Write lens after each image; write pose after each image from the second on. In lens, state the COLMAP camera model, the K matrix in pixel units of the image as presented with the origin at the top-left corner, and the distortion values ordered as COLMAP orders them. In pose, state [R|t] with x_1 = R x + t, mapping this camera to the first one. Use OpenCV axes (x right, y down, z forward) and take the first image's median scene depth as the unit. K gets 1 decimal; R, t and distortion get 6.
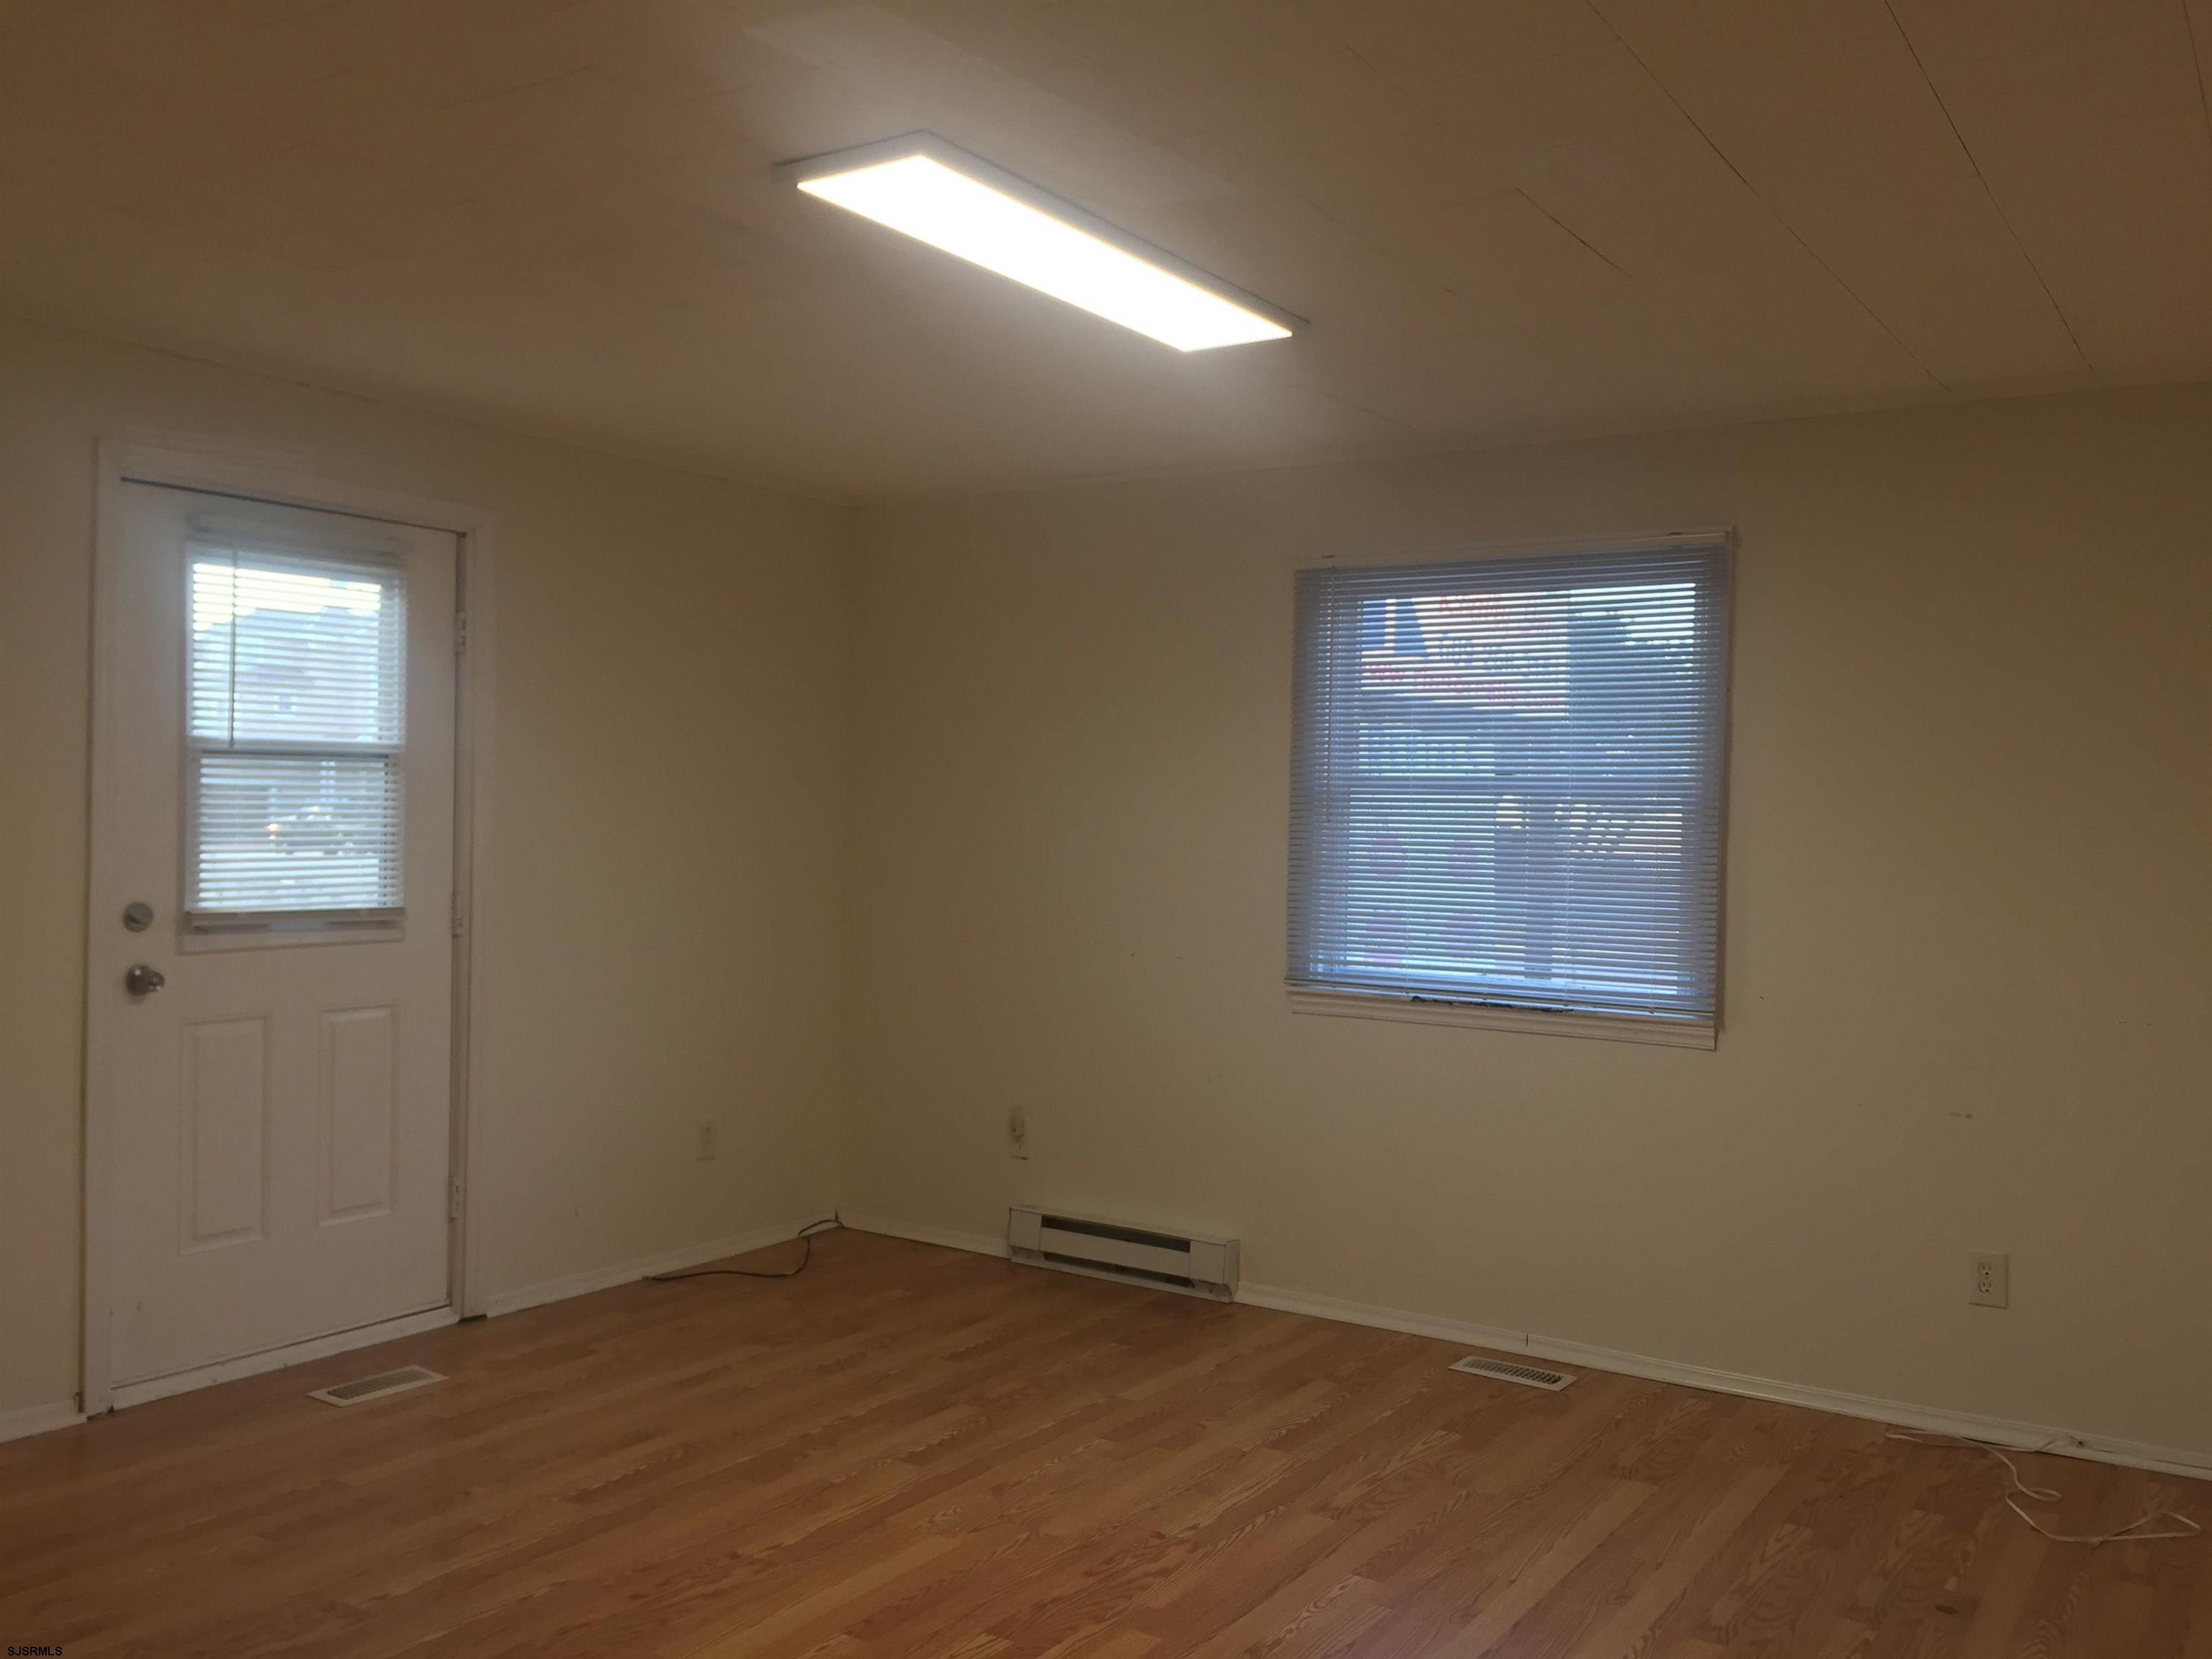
lens RADIAL K [[1914.7, 0, 1112.4], [0, 1914.7, 815.6], [0, 0, 1]] dist [0.078811, -0.110315]
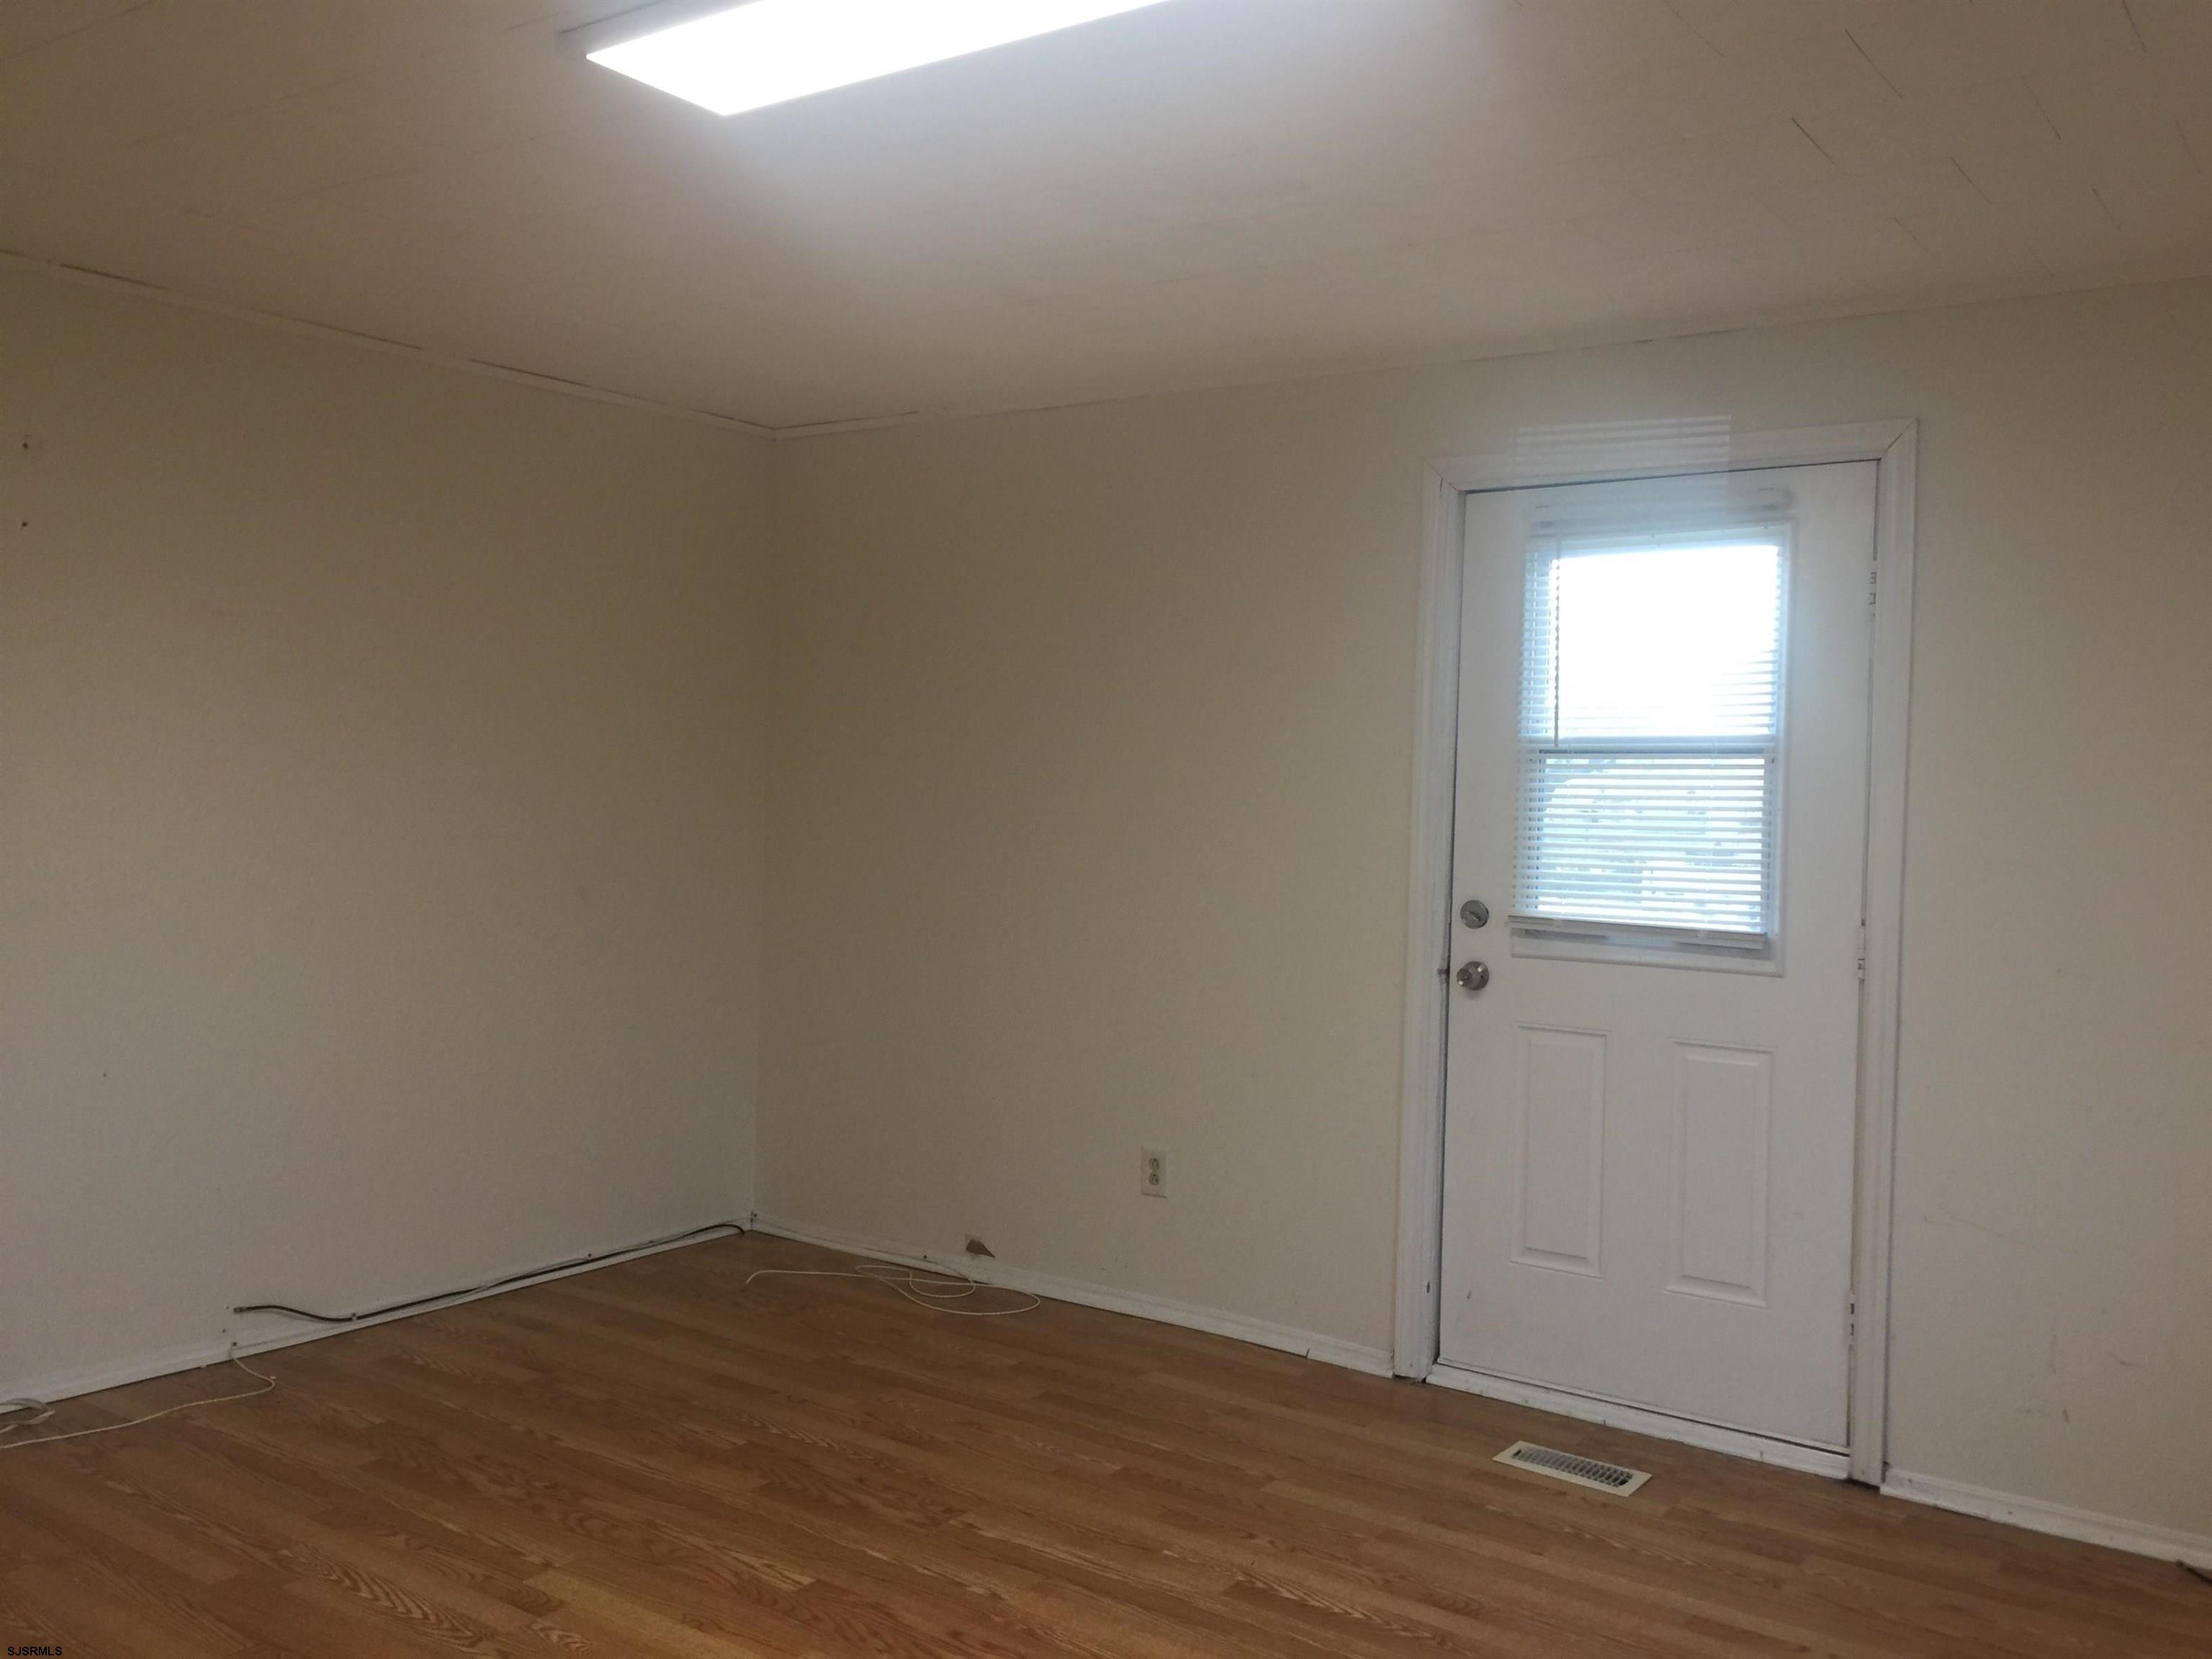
lens RADIAL K [[1914.7, 0, 1108.4], [0, 1914.7, 819.5], [0, 0, 1]] dist [0.078811, -0.110315]
pose [[-0.059265, -0.002262, -0.998240, 0.490534], [-0.027865, 0.999612, -0.000611, 0.007399], [0.997853, 0.027780, -0.059305, 0.807259]]
